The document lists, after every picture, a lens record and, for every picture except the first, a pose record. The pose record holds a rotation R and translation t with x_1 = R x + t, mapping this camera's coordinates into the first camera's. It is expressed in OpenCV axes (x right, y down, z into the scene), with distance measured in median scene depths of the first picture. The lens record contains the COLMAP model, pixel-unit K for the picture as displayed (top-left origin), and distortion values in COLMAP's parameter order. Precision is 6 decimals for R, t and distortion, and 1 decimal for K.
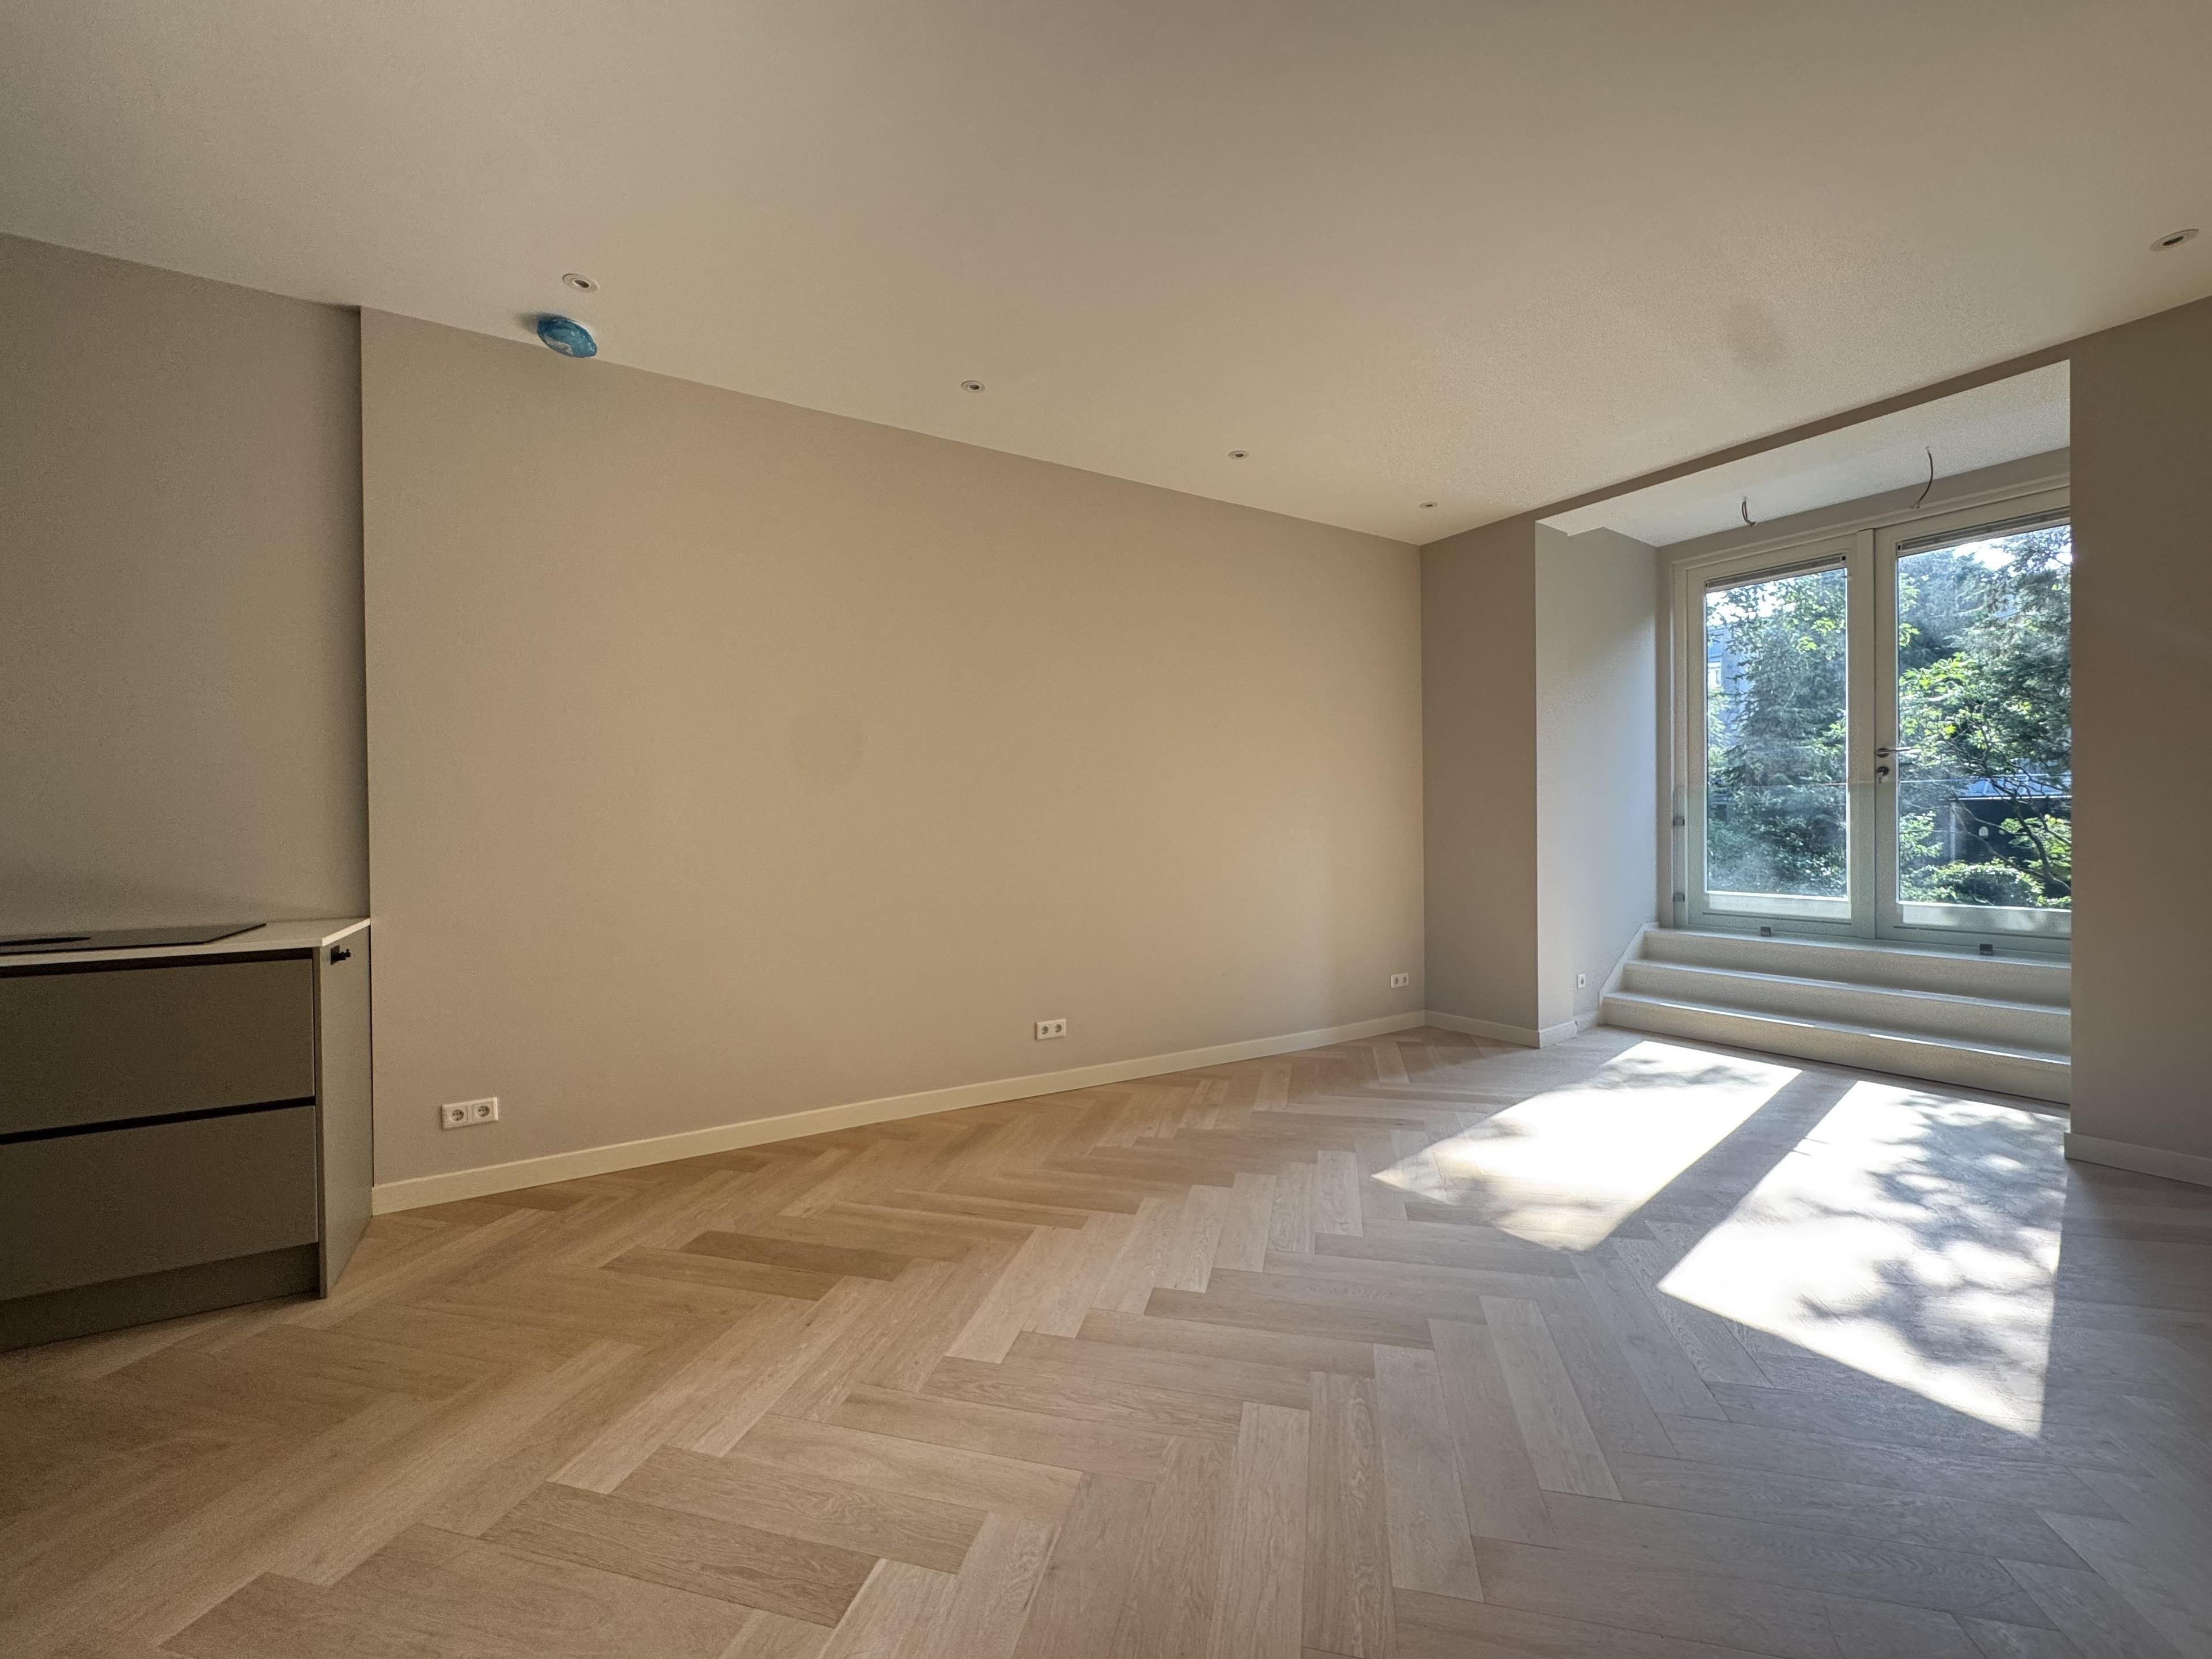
lens RADIAL K [[912.0, 0, 1113.2], [0, 912.0, 826.2], [0, 0, 1]] dist [-0.007370, -0.000246]
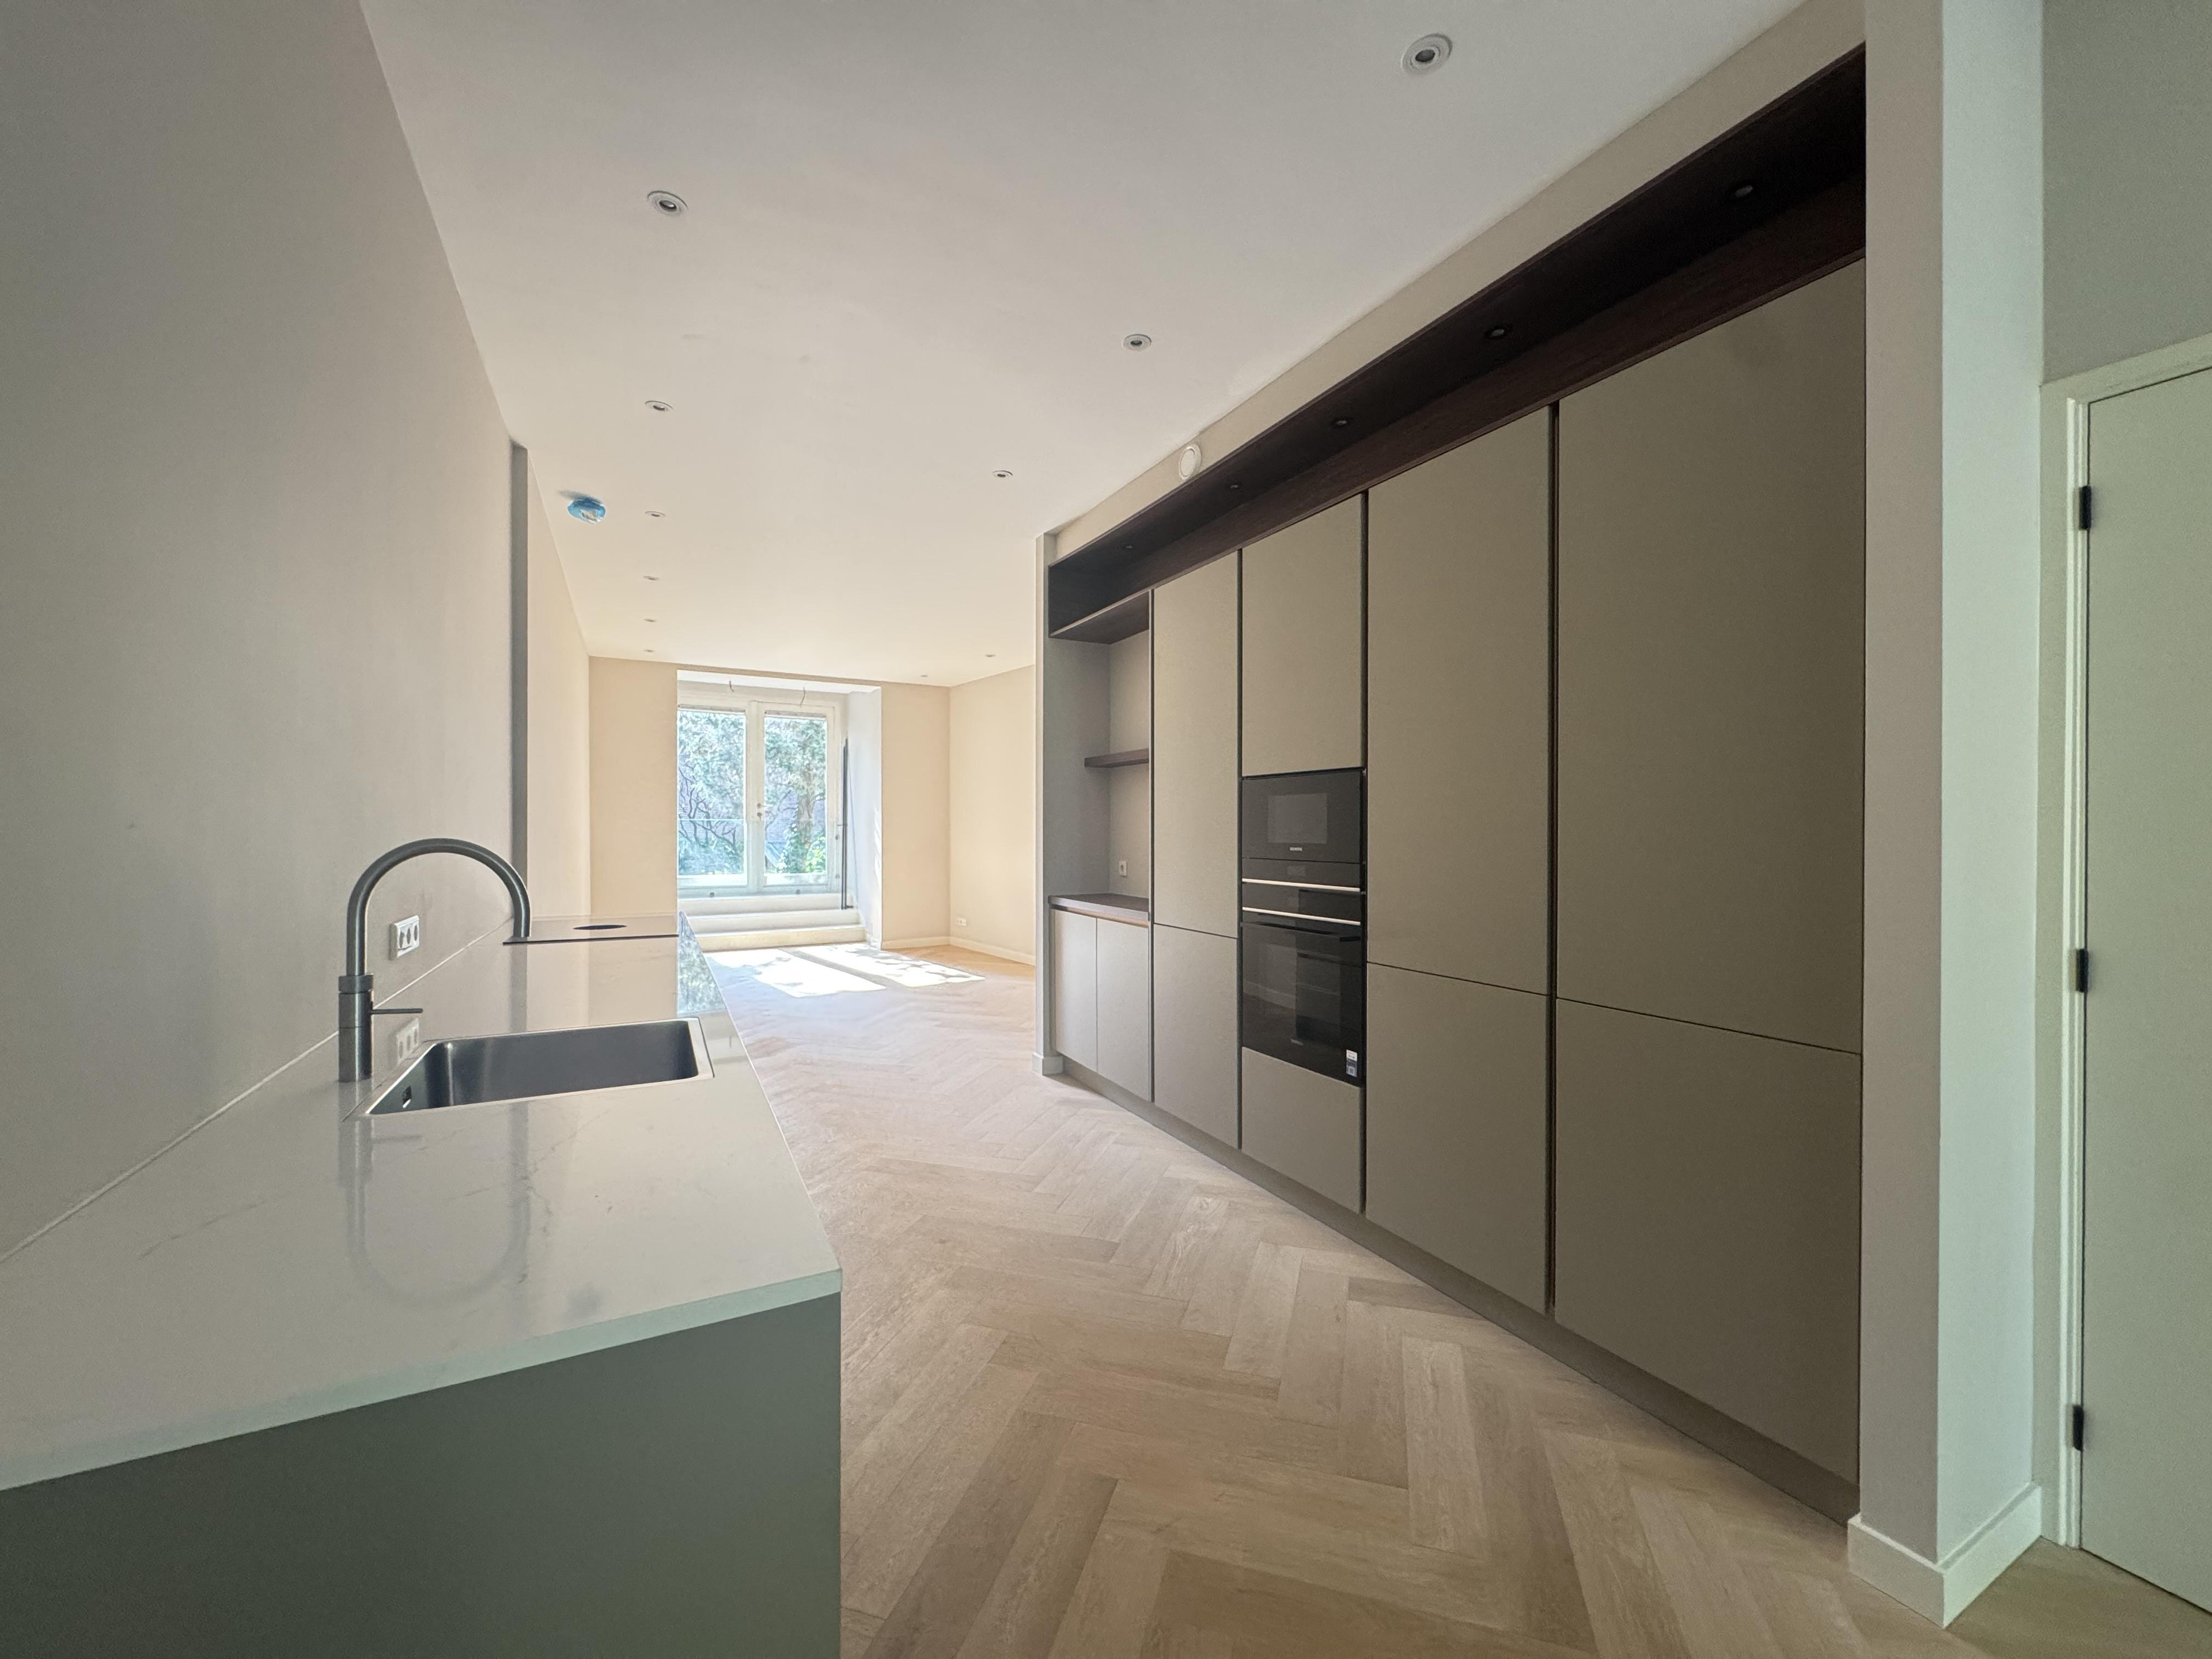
lens RADIAL K [[878.2, 0, 1106.0], [0, 878.2, 829.5], [0, 0, 1]] dist [-0.001941, 0.000399]
pose [[0.069288, 0.005999, 0.997579, -1.121733], [0.002871, 0.999977, -0.006213, -0.009663], [-0.997593, 0.003295, 0.069269, 0.036721]]
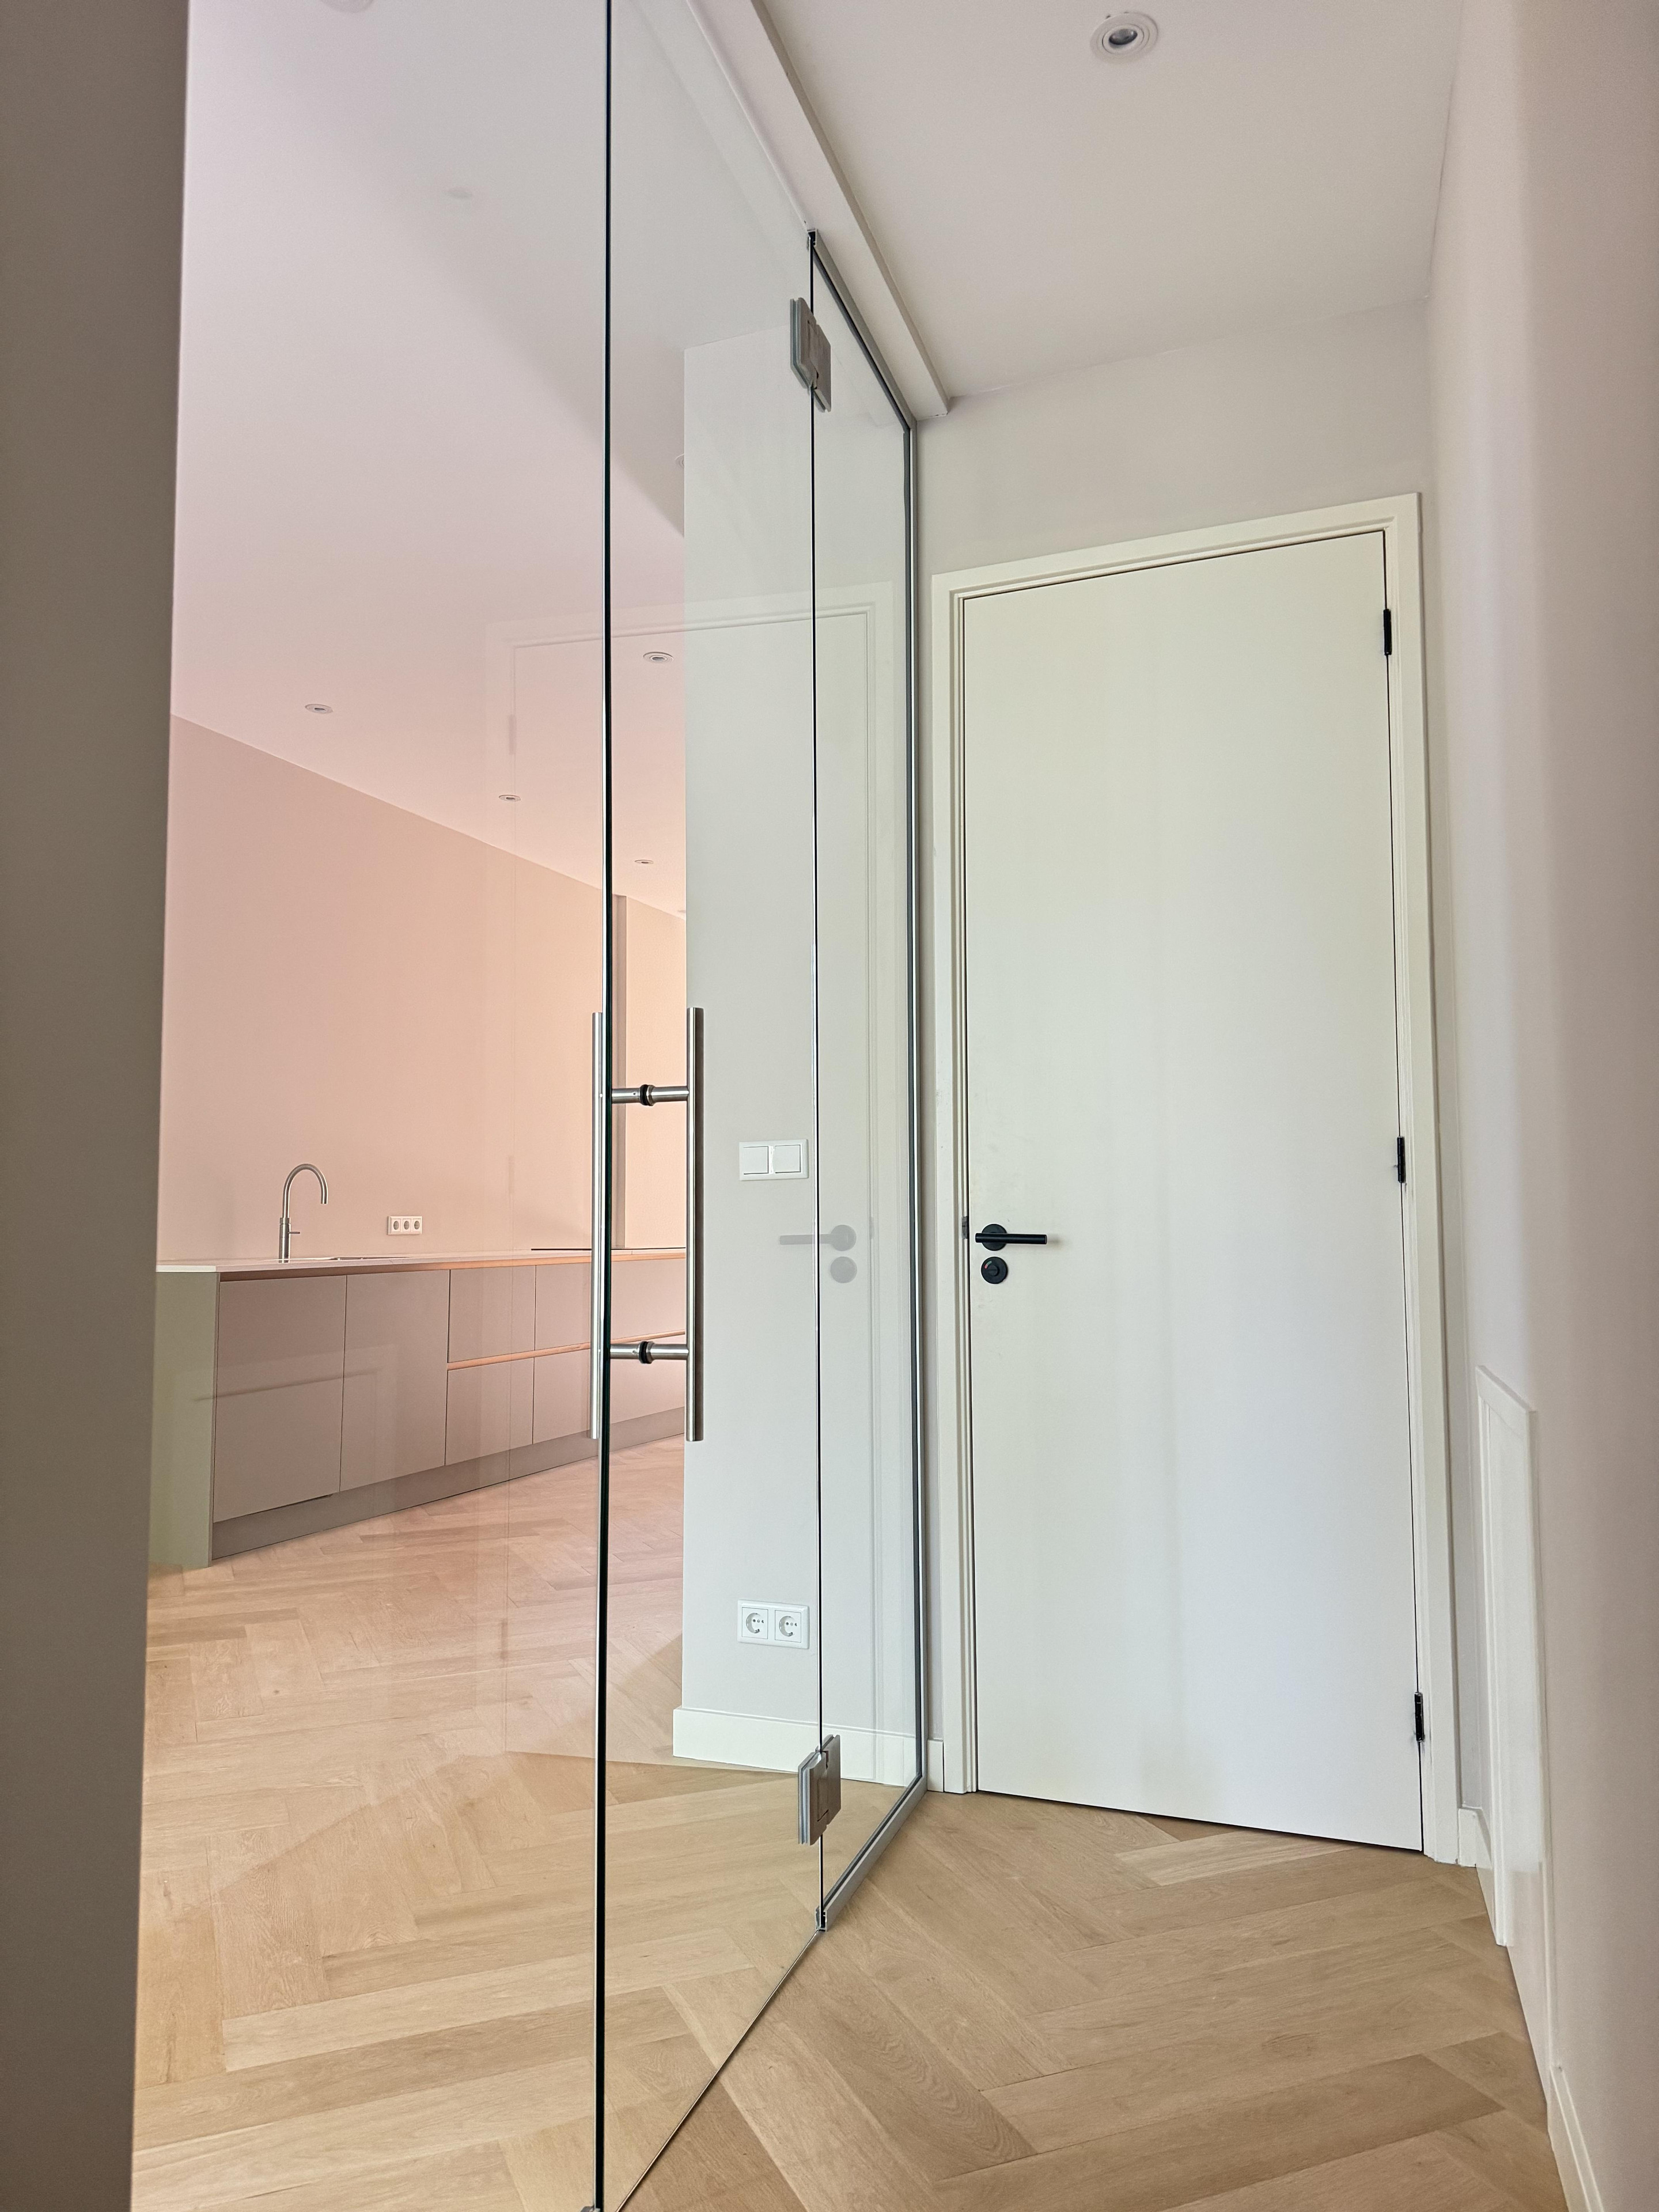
lens RADIAL K [[1535.0, 0, 829.5], [0, 1535.0, 1106.0], [0, 0, 1]] dist [0.110716, -0.147542]
pose [[0.804154, 0.049201, 0.592381, -1.246169], [0.002591, 0.996269, -0.086263, 0.047494], [-0.594415, 0.070903, 0.801027, -0.891031]]
